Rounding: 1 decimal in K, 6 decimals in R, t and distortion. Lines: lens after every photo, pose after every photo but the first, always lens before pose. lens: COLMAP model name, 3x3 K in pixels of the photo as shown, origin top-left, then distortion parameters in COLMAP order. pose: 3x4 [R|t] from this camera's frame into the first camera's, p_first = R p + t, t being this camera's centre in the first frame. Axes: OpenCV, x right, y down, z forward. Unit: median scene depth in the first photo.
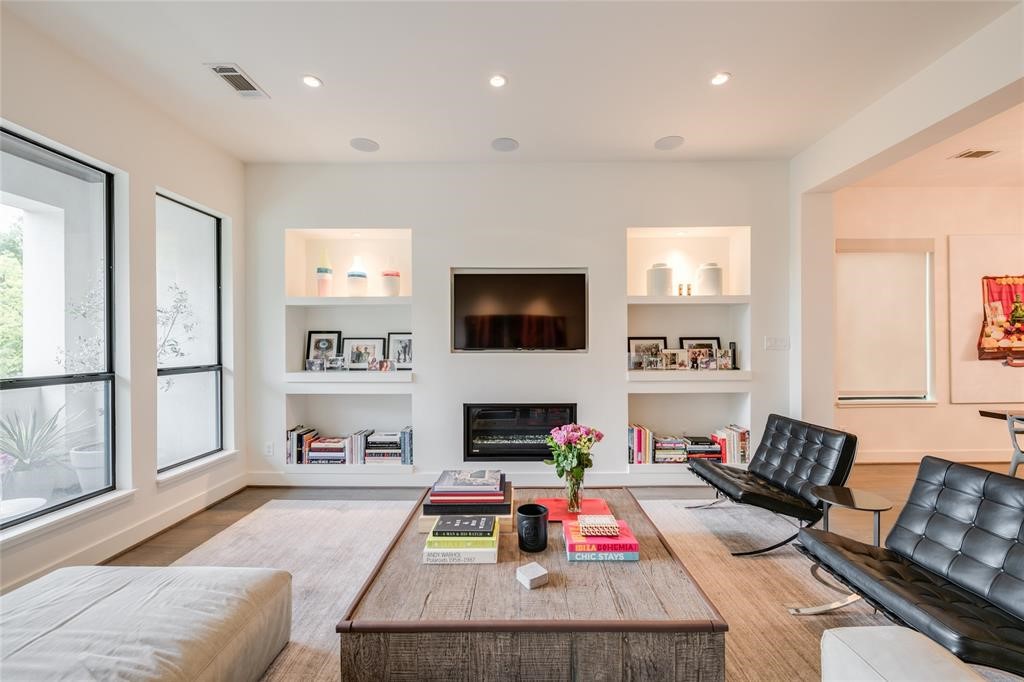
lens RADIAL K [[414.9, 0, 511.0], [0, 414.9, 344.3], [0, 0, 1]] dist [-0.000134, -0.000122]
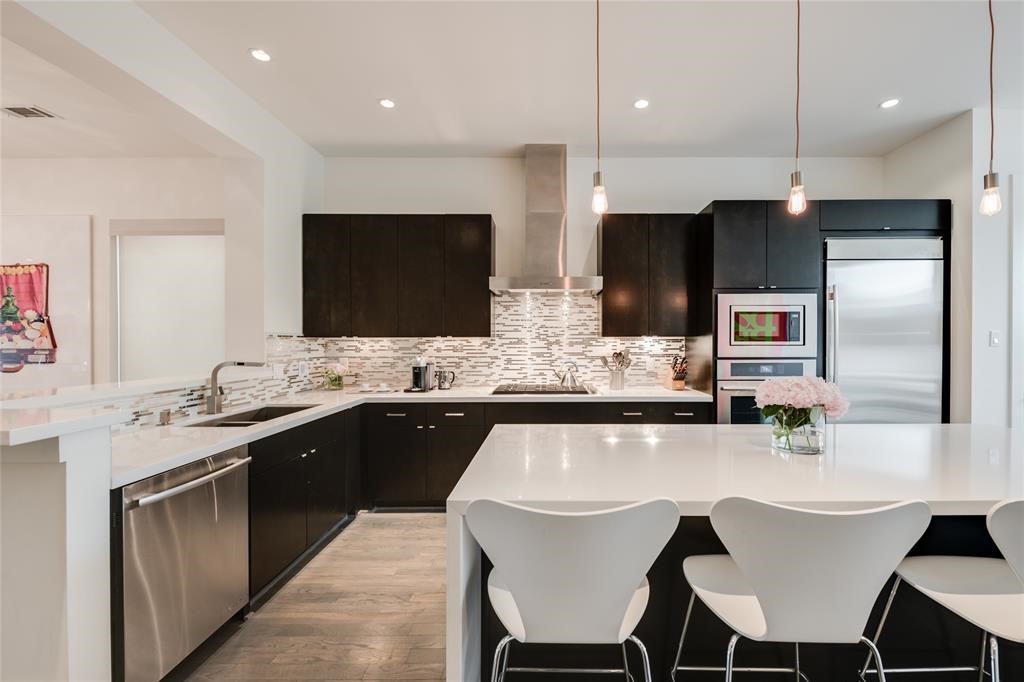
lens RADIAL K [[414.9, 0, 511.0], [0, 414.9, 344.3], [0, 0, 1]] dist [-0.000134, -0.000122]
pose [[0.999987, 0.004563, 0.002440, 2.246966], [-0.004595, 0.999902, 0.013221, -0.018770], [-0.002380, -0.013232, 0.999910, 0.149910]]
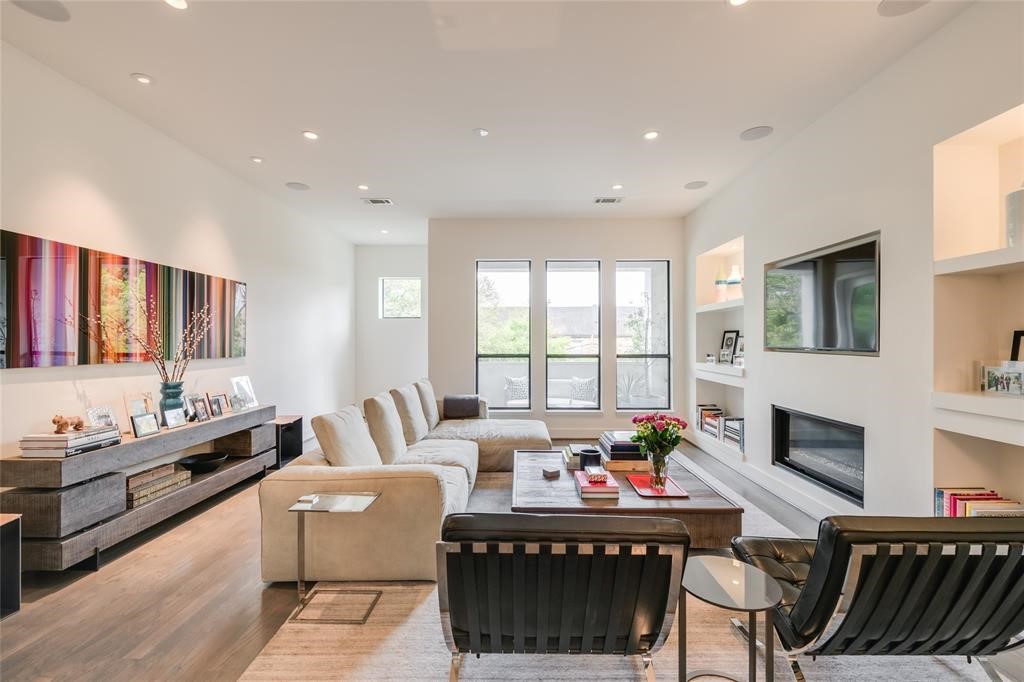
lens RADIAL K [[440.7, 0, 514.6], [0, 440.7, 356.6], [0, 0, 1]] dist [0.000545, -0.000372]
pose [[0.013882, 0.043804, -0.998944, 0.791865], [0.008862, 0.998995, 0.043930, -0.017355], [0.999864, -0.009462, 0.013480, 0.332088]]
